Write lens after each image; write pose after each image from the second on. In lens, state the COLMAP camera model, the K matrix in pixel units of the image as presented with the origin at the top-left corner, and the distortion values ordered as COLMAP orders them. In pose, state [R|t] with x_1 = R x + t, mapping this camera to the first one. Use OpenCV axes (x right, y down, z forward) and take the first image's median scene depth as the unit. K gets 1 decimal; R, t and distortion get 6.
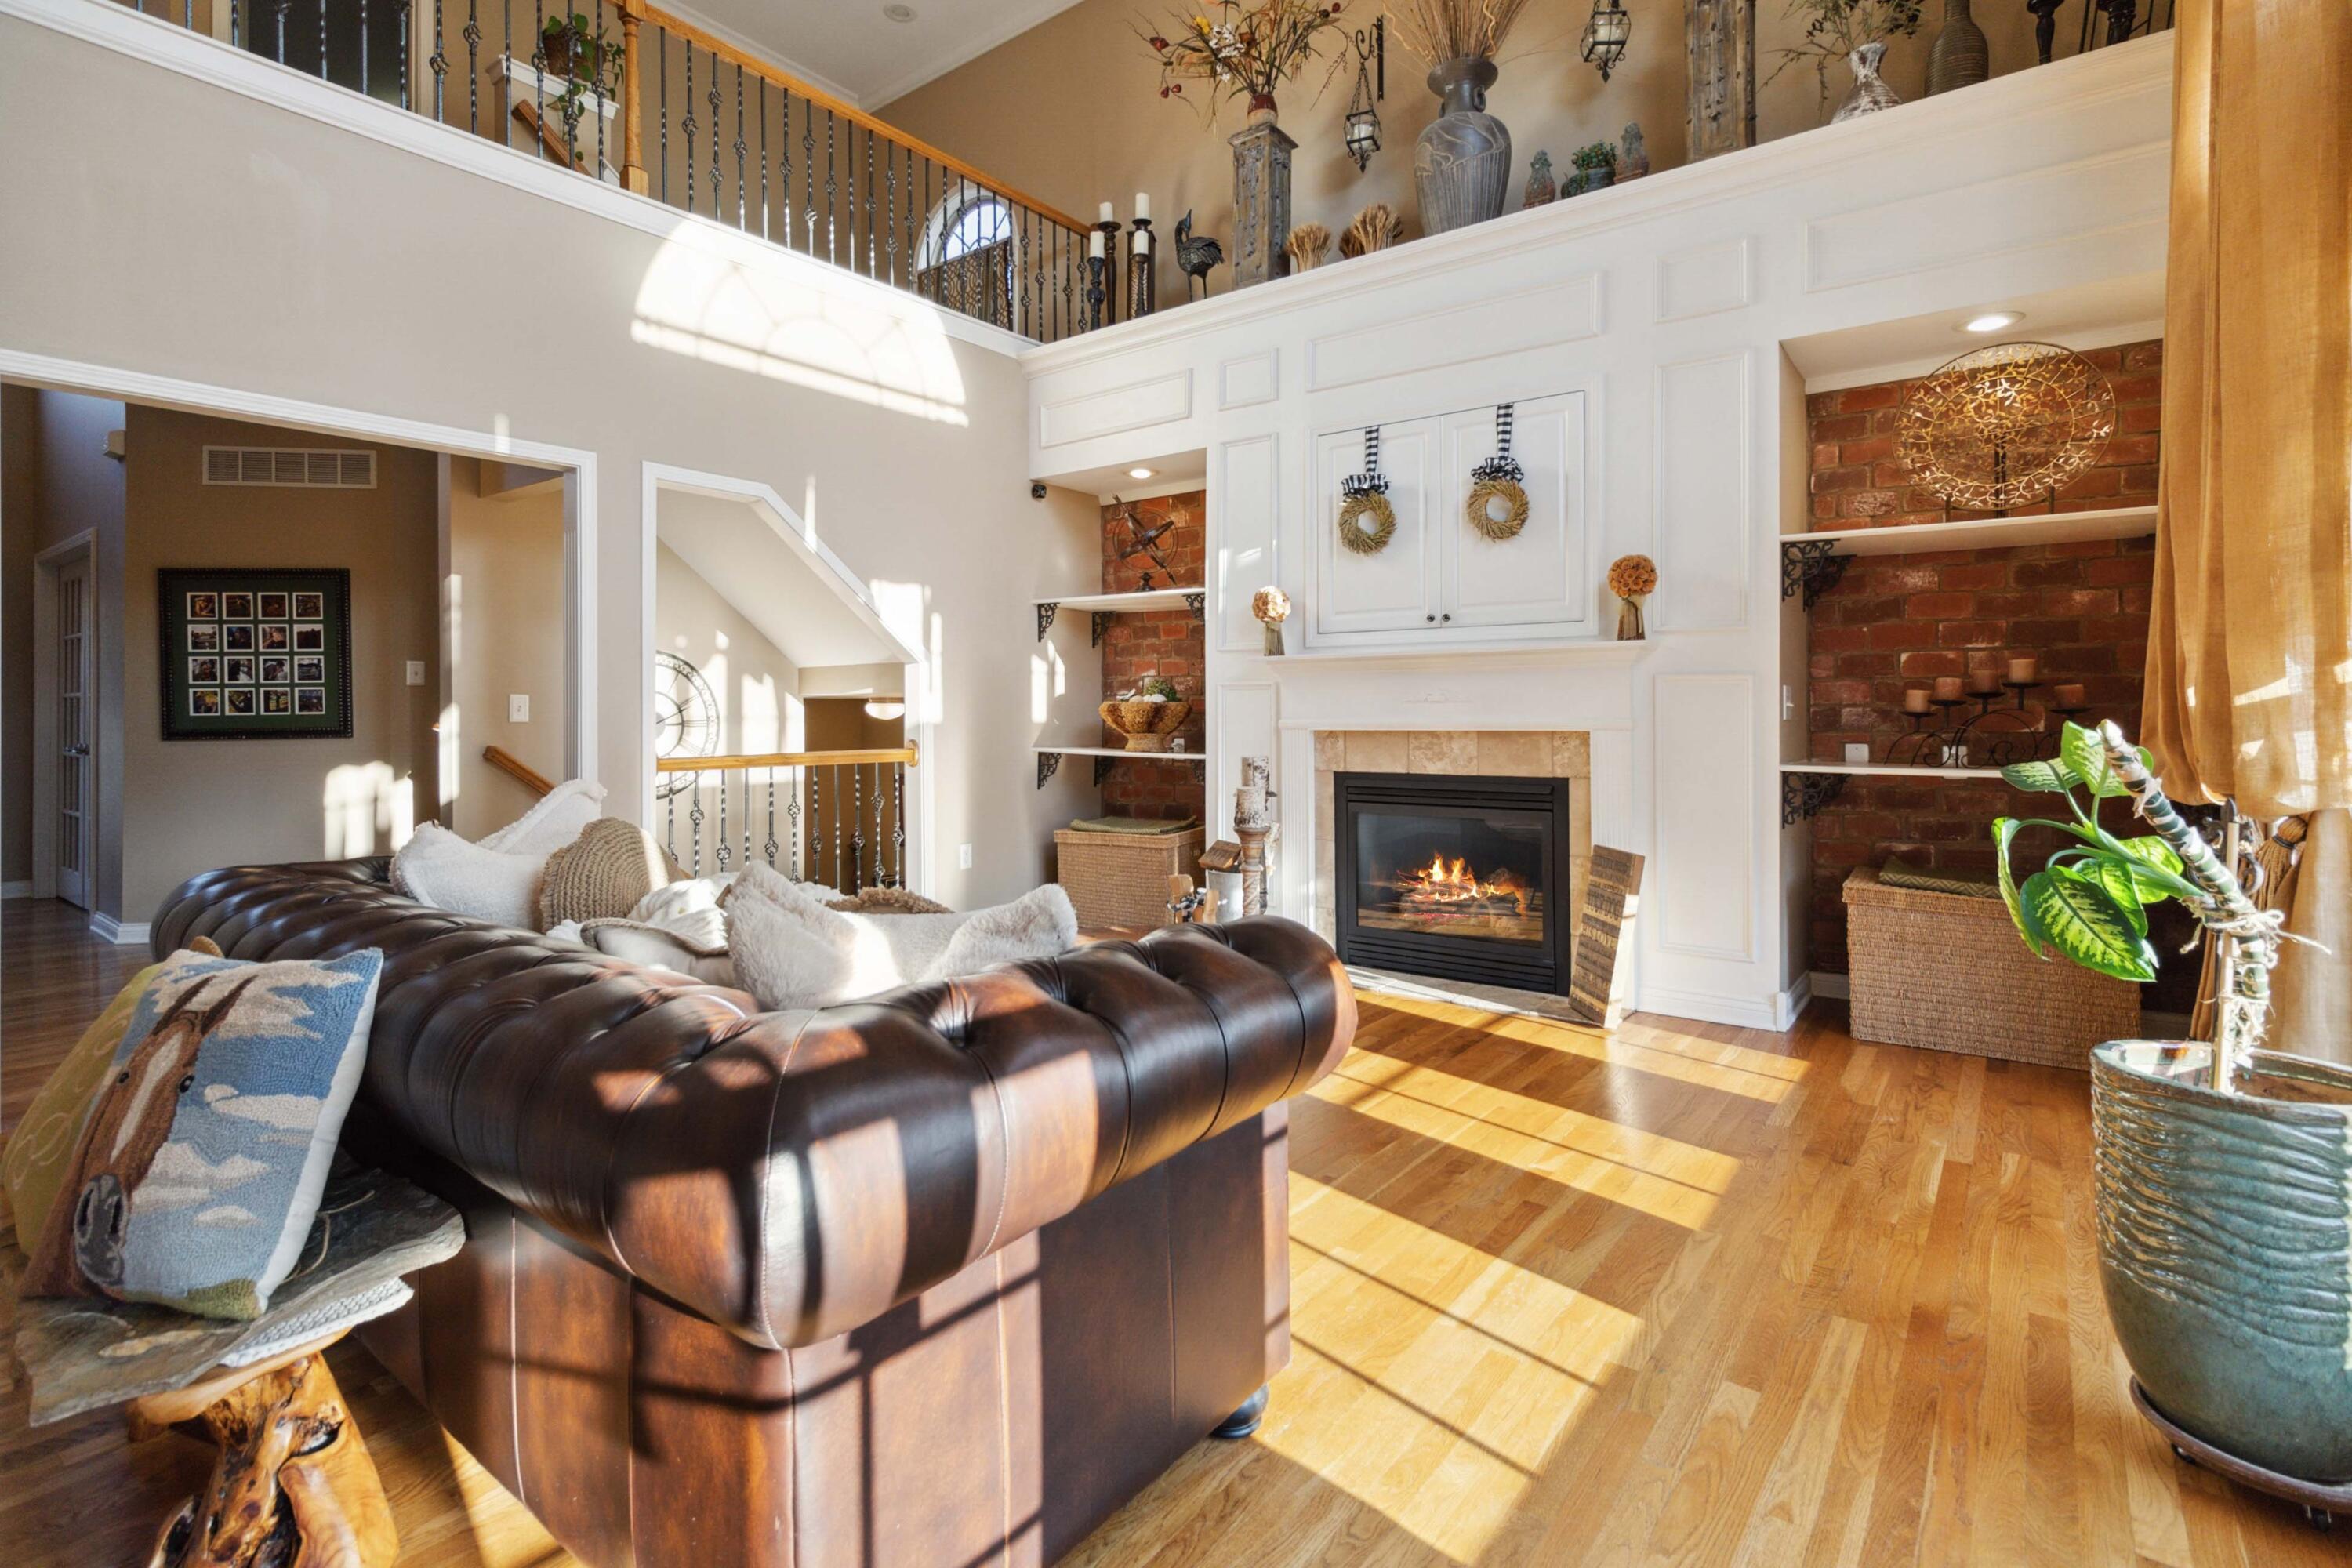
lens RADIAL K [[1148.3, 0, 1173.3], [0, 1148.3, 707.6], [0, 0, 1]] dist [-0.000570, 0.000167]
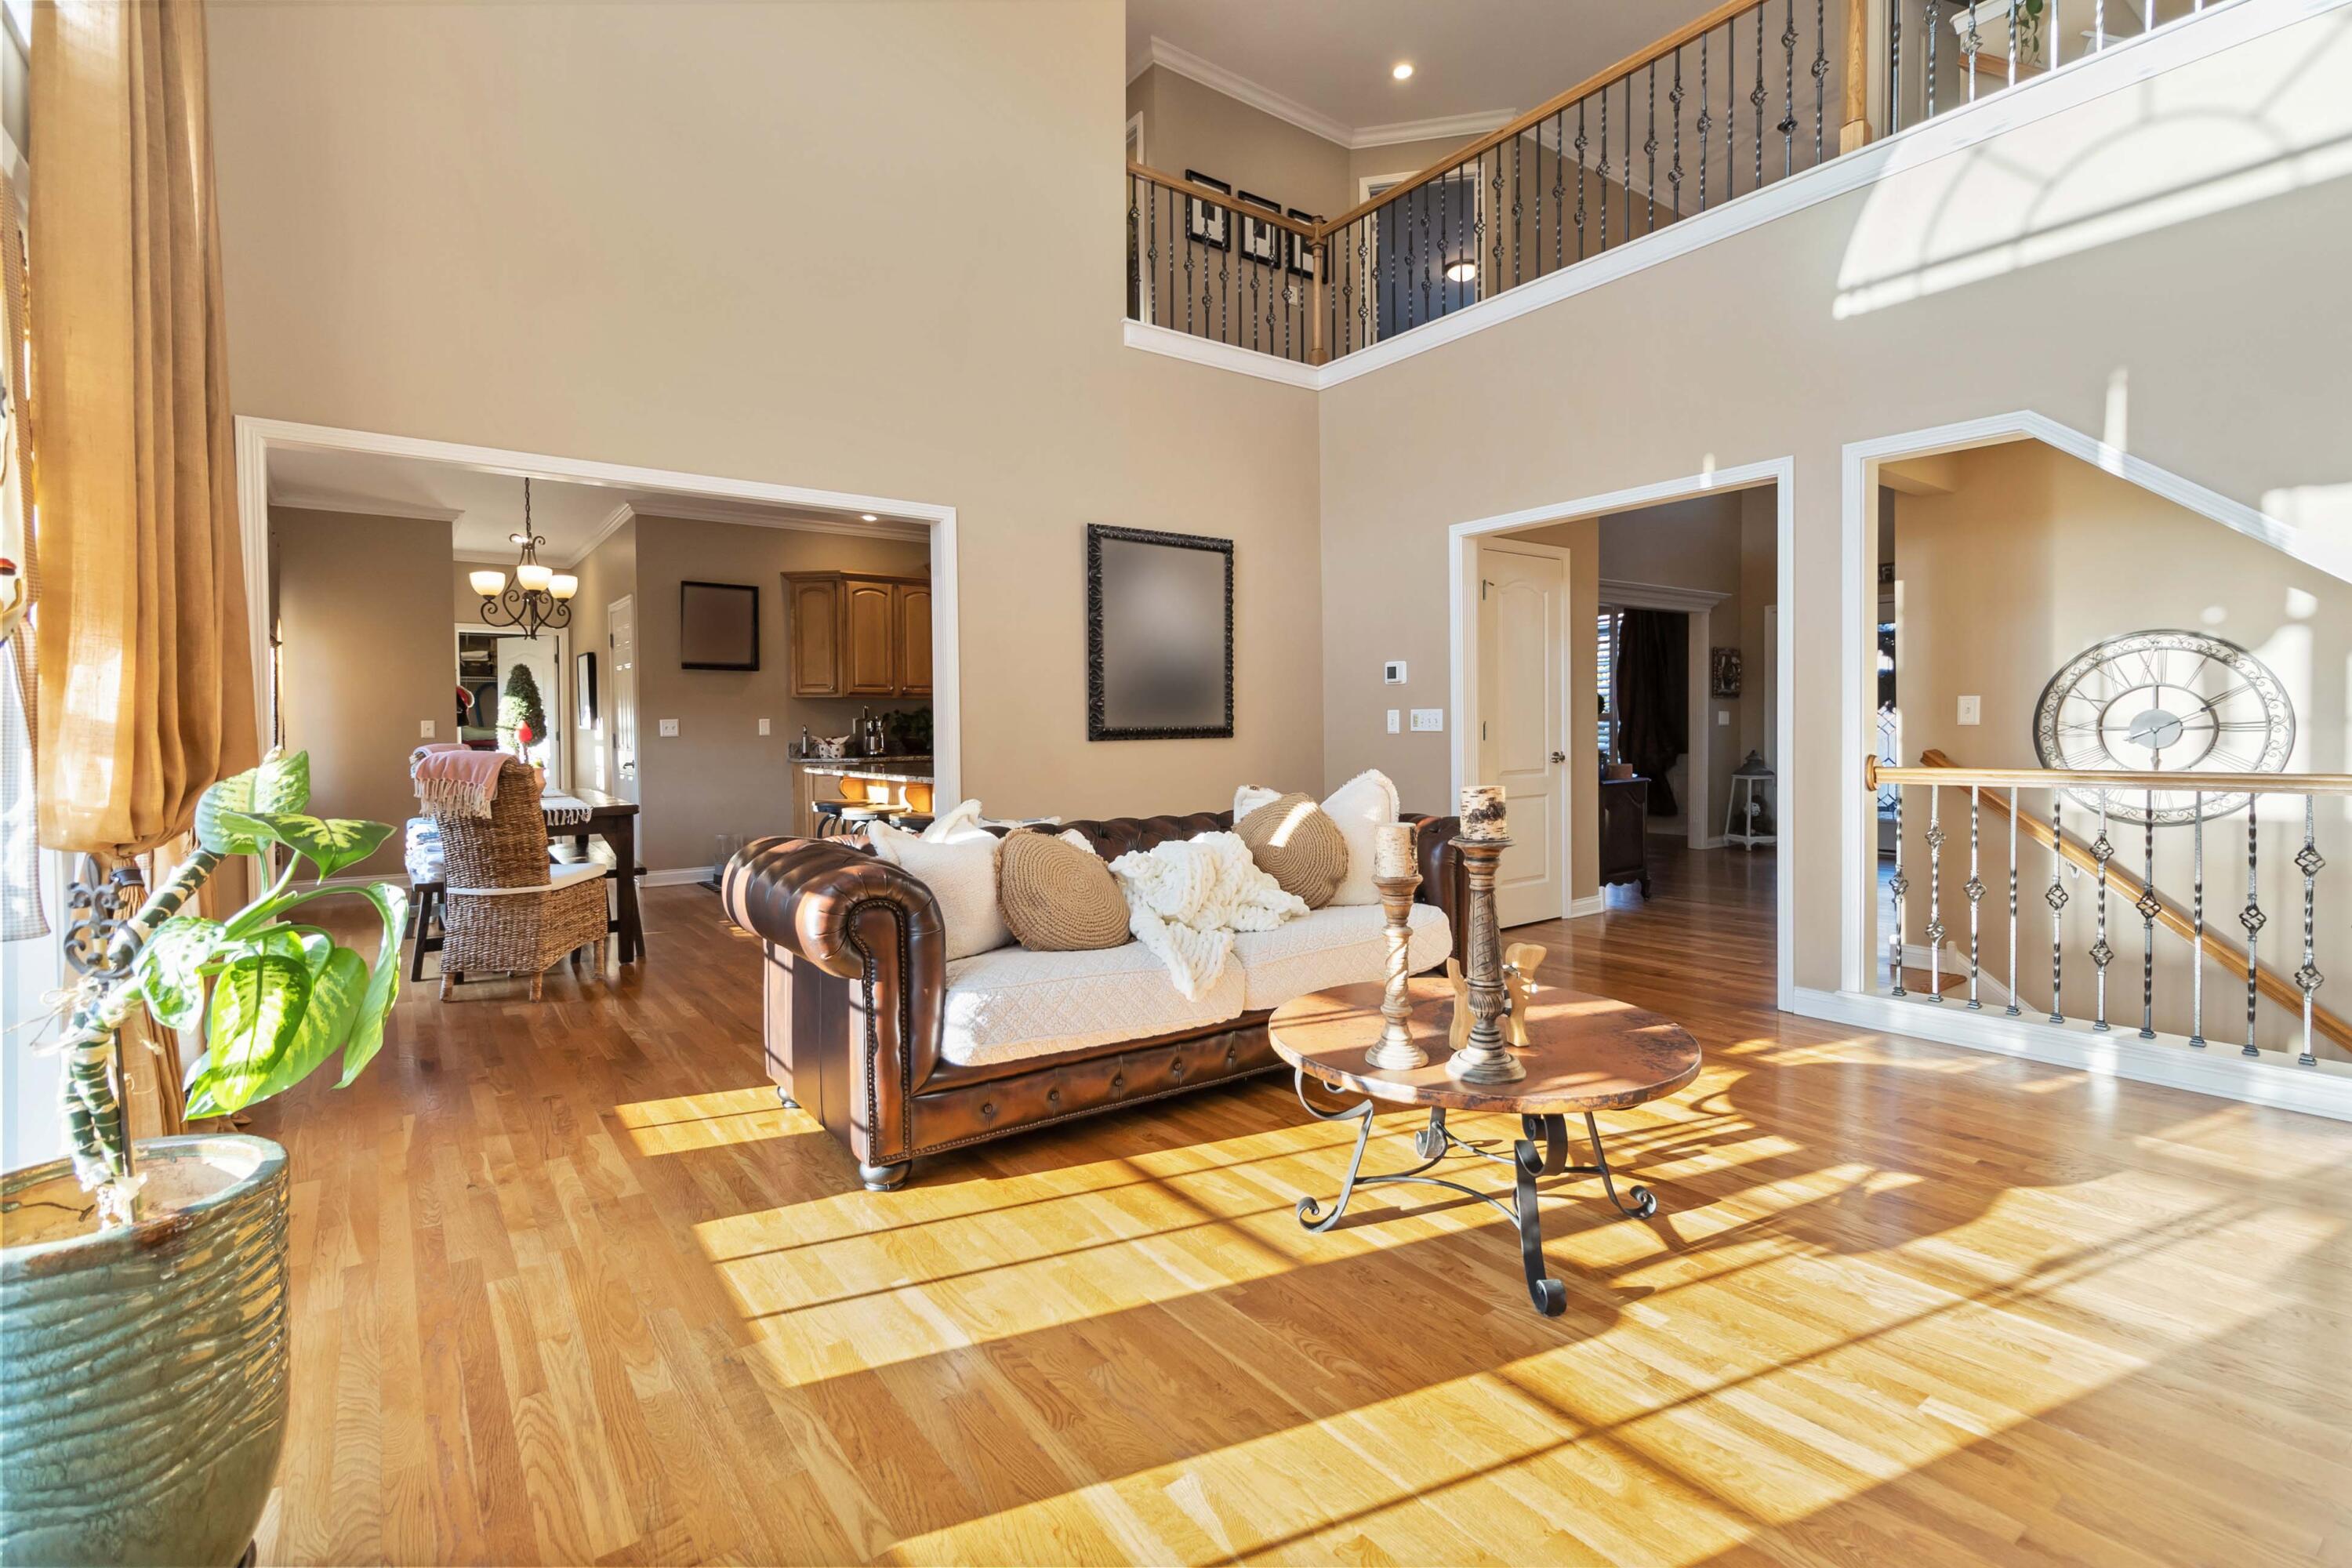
lens RADIAL K [[1122.6, 0, 1186.1], [0, 1122.6, 727.6], [0, 0, 1]] dist [-0.001252, -0.000442]
pose [[-0.277702, 0.004522, -0.960657, 0.462608], [0.017084, 0.999854, -0.000232, 0.004057], [0.960515, -0.016477, -0.277738, 0.609939]]
